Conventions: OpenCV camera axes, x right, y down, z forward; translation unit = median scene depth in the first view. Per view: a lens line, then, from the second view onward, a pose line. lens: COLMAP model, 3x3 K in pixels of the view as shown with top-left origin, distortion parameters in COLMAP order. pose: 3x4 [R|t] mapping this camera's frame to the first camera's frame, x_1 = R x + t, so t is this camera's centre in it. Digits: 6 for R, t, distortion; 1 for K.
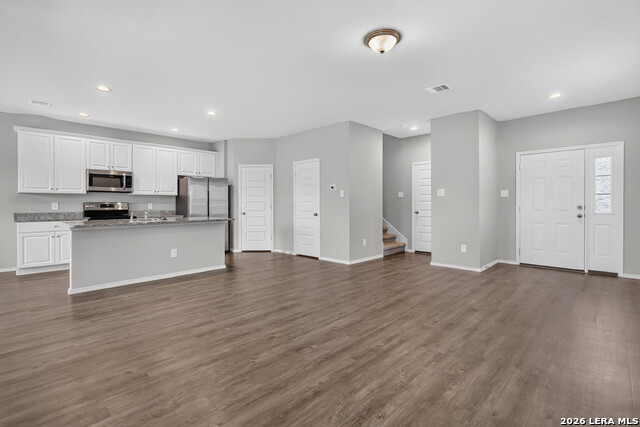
lens RADIAL K [[299.9, 0, 320.9], [0, 299.9, 207.9], [0, 0, 1]] dist [0.000207, 0.000297]
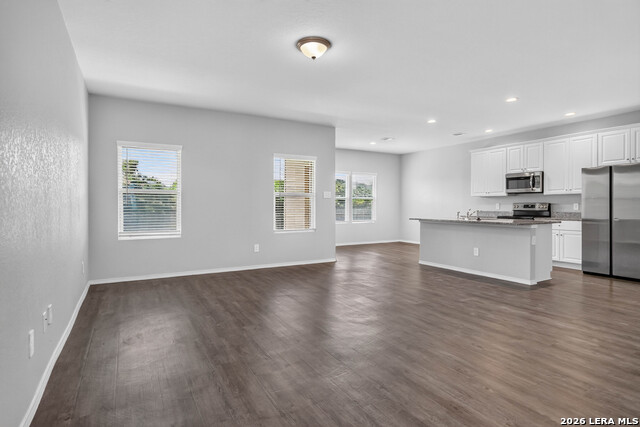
lens RADIAL K [[347.6, 0, 322.4], [0, 347.6, 204.3], [0, 0, 1]] dist [-0.002214, 0.000116]
pose [[-0.277001, 0.000298, -0.960870, 0.645151], [-0.009974, 0.999945, 0.003185, -0.010396], [0.960818, 0.010466, -0.276983, 0.650015]]
